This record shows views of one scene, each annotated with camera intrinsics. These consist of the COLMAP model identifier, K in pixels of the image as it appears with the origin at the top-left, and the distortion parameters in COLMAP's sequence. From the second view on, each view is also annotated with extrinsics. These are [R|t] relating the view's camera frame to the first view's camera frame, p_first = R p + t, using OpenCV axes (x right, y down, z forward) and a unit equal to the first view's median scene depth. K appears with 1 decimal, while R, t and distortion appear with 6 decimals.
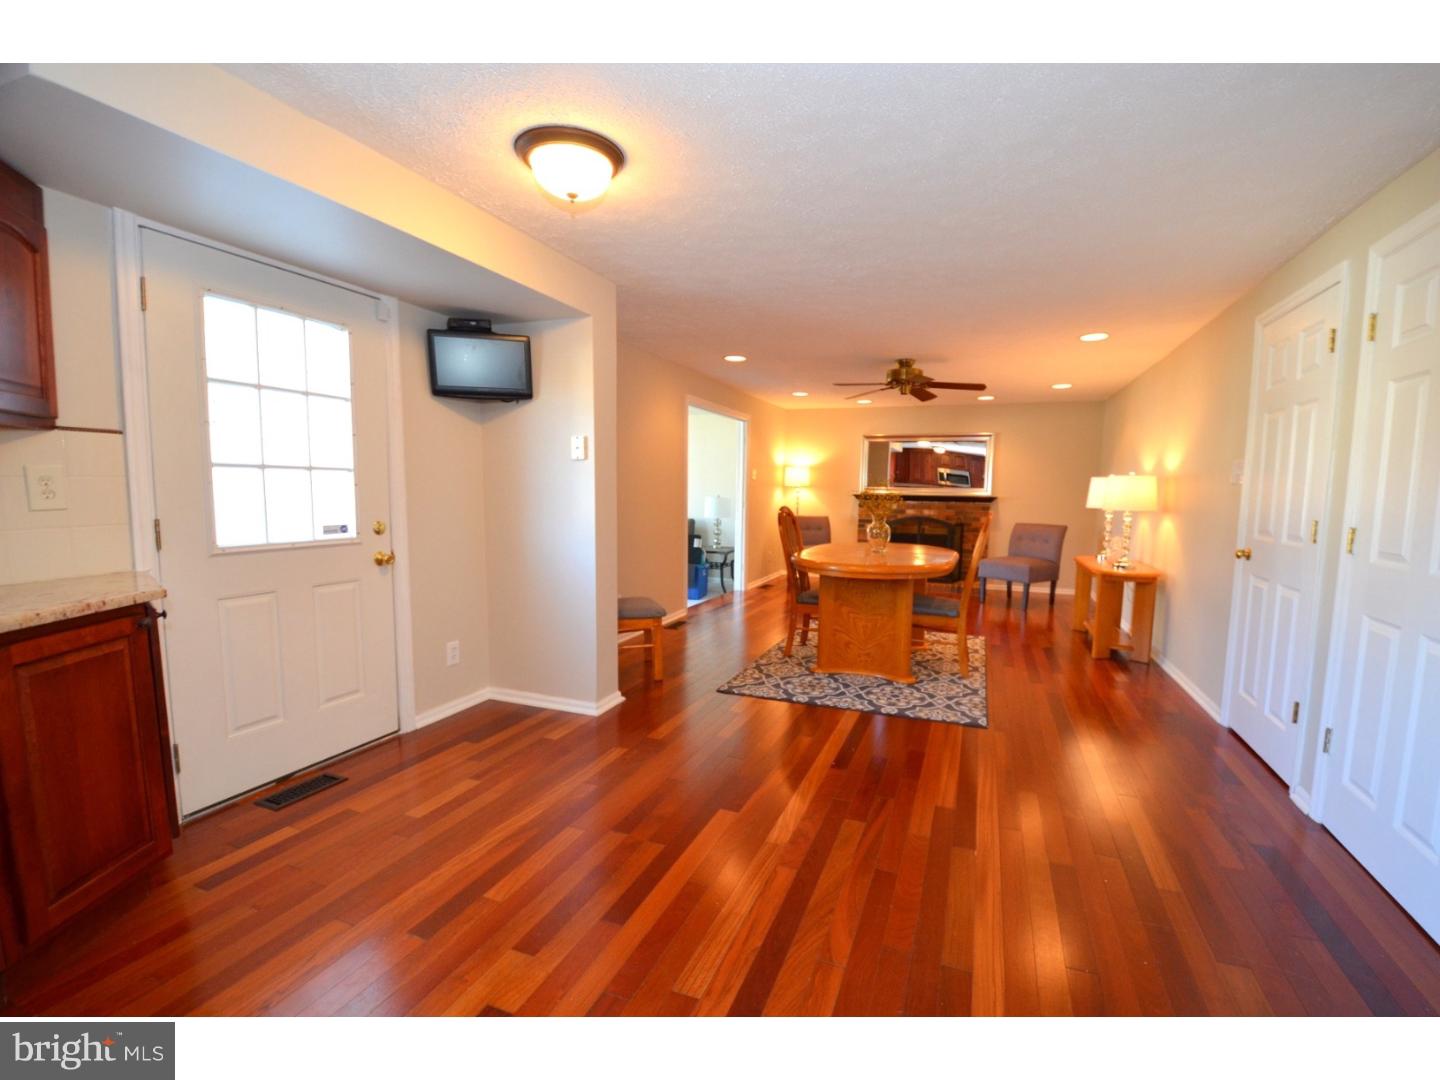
lens RADIAL K [[643.5, 0, 747.1], [0, 643.5, 546.3], [0, 0, 1]] dist [0.010920, -0.017951]
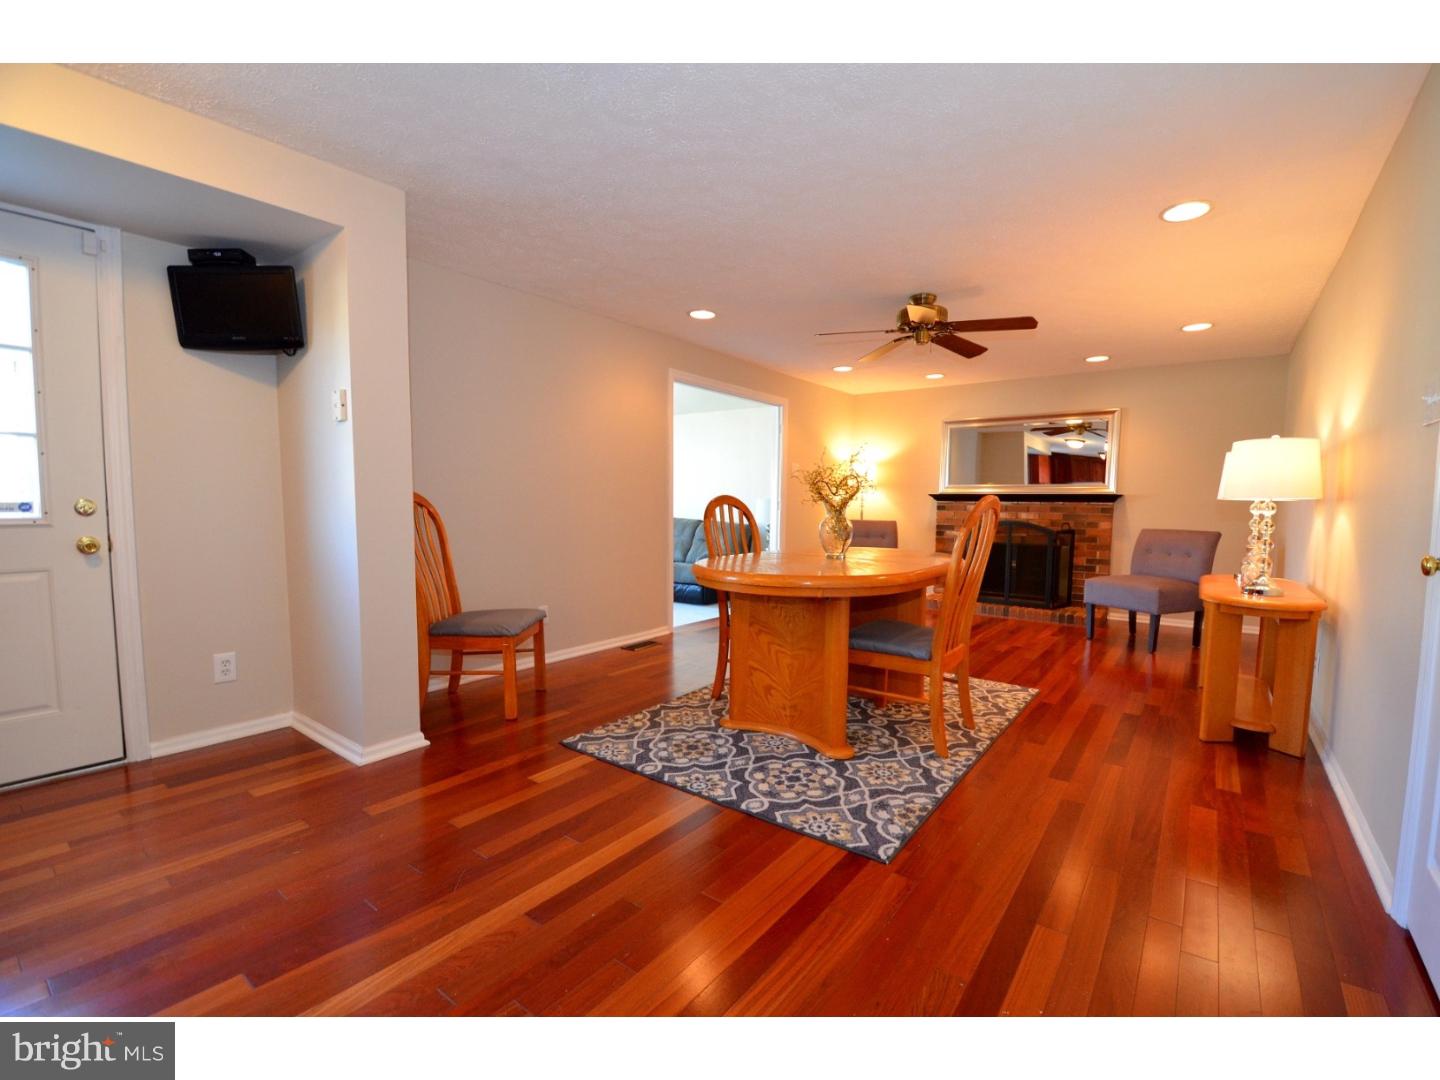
lens RADIAL K [[637.2, 0, 746.8], [0, 637.2, 544.3], [0, 0, 1]] dist [0.007485, -0.017481]
pose [[0.961406, 0.013031, -0.274826, 0.329248], [-0.020862, 0.999455, -0.025590, 0.015046], [0.274343, 0.030336, 0.961153, 0.341968]]
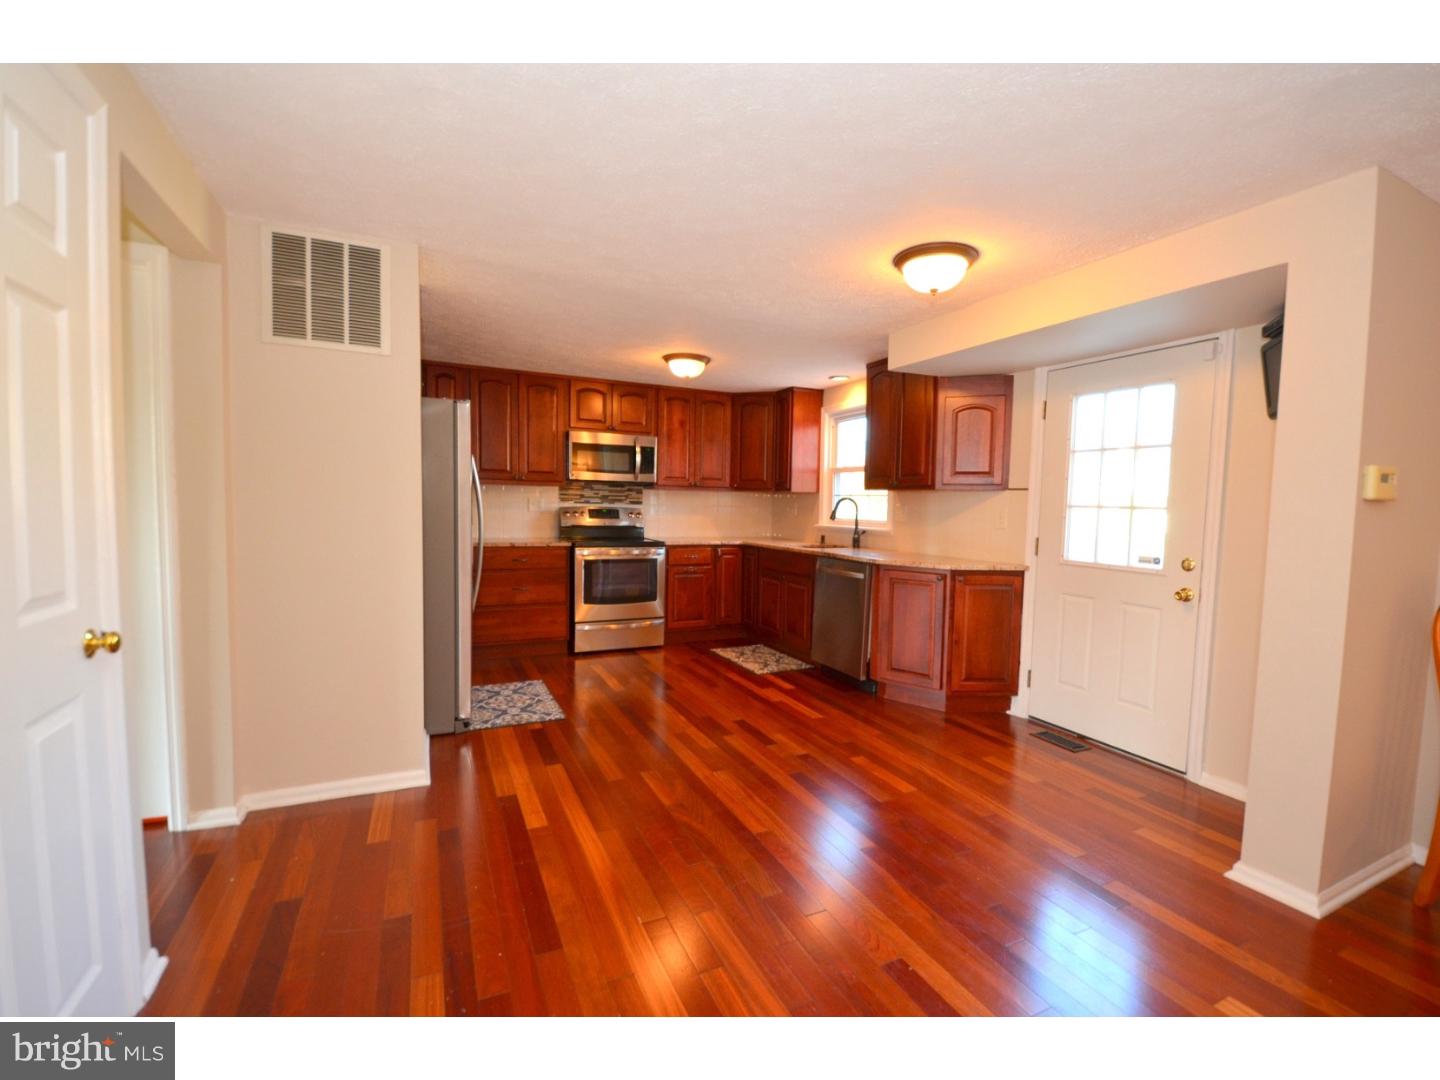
lens RADIAL K [[643.5, 0, 747.1], [0, 643.5, 546.3], [0, 0, 1]] dist [0.010920, -0.017951]
pose [[-0.689424, 0.013196, -0.724237, 0.472142], [-0.102858, 0.987919, 0.115915, -0.075698], [0.717018, 0.154408, -0.679738, 0.867274]]
